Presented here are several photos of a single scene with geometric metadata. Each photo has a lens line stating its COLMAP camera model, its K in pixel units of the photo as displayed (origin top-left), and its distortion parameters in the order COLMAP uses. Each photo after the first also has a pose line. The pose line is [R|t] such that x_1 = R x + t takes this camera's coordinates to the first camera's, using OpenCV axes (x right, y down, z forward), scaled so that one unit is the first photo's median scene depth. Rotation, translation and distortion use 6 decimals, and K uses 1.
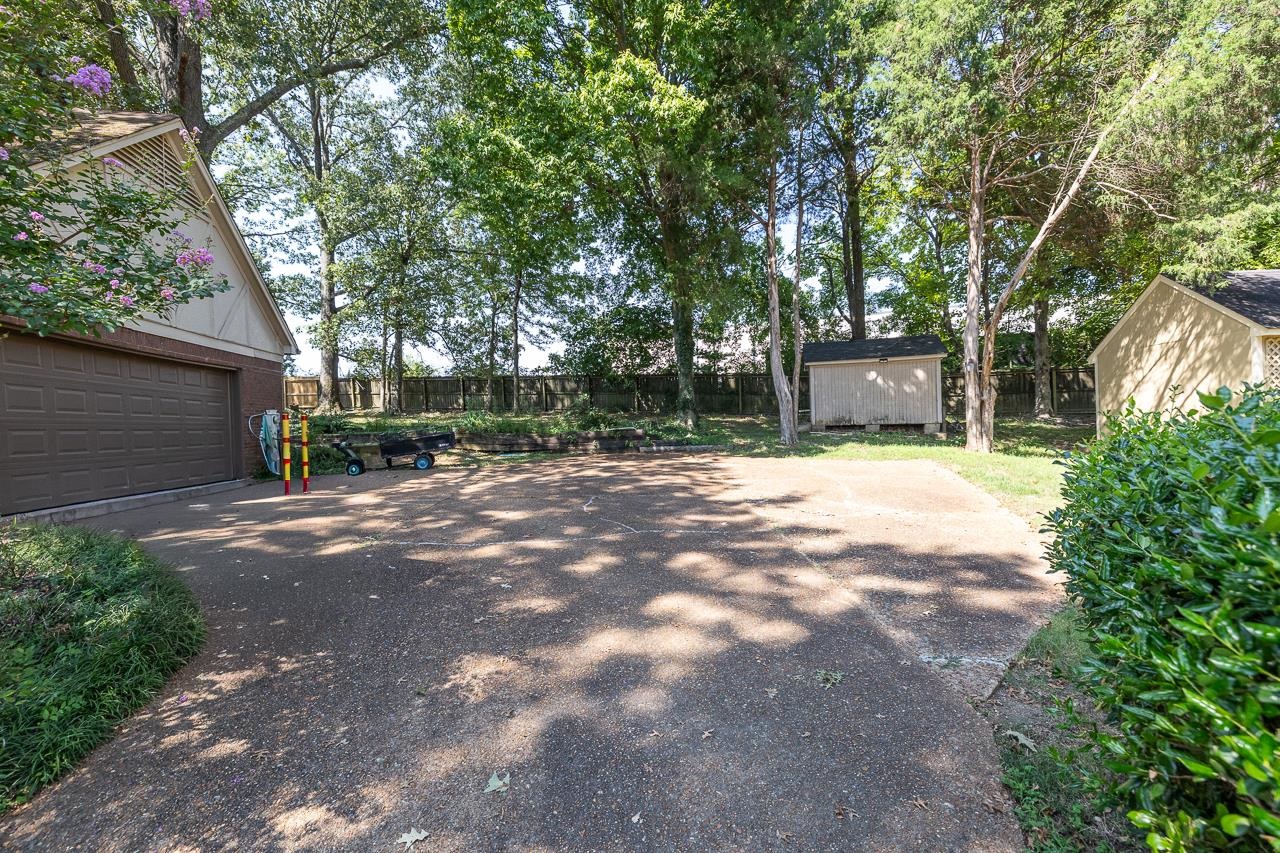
lens RADIAL K [[540.2, 0, 640.0], [0, 540.2, 426.5], [0, 0, 1]] dist [0.000209, -0.000084]
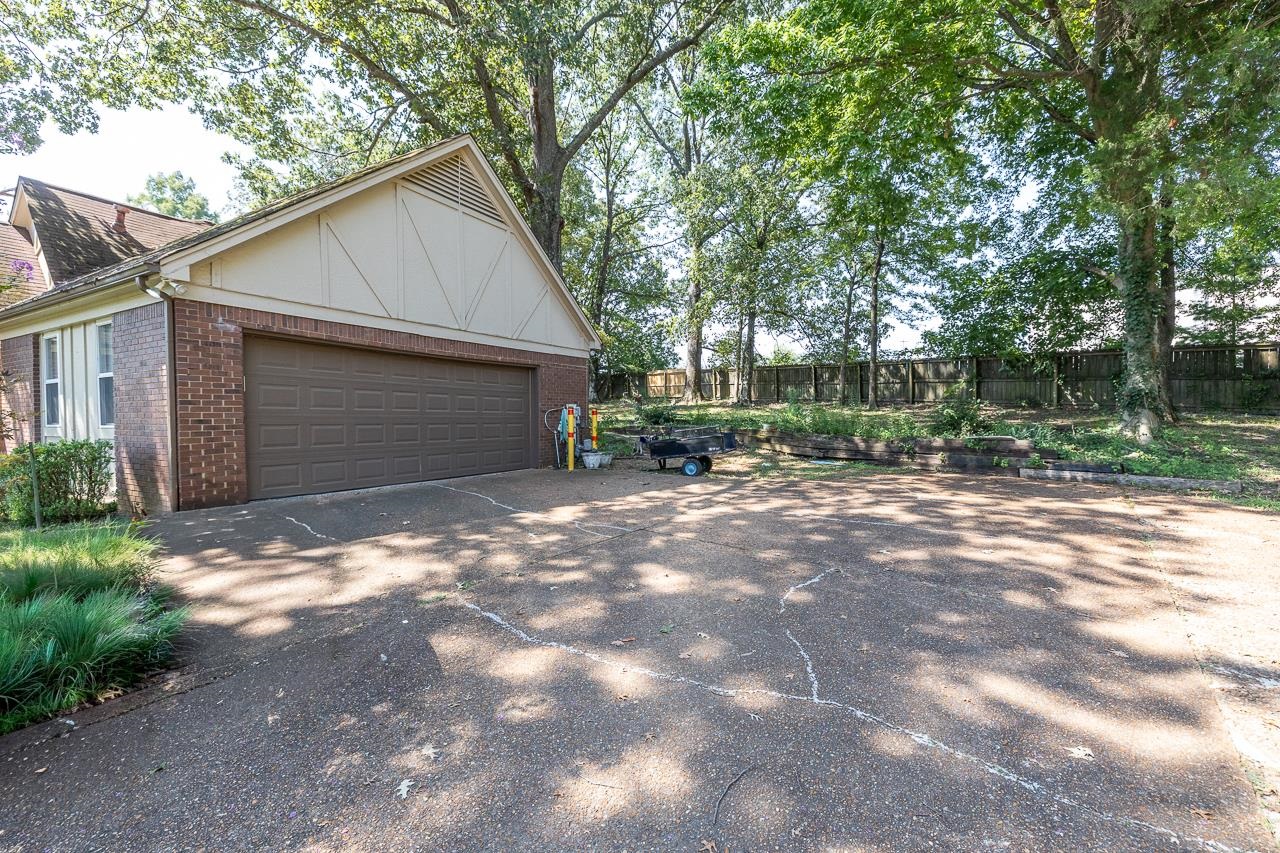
lens RADIAL K [[532.8, 0, 640.0], [0, 532.8, 426.5], [0, 0, 1]] dist [0.002726, 0.000358]
pose [[0.752801, 0.043051, -0.656838, 0.043366], [-0.026181, 0.999028, 0.035472, -0.012530], [0.657727, -0.009506, 0.753197, 0.142864]]
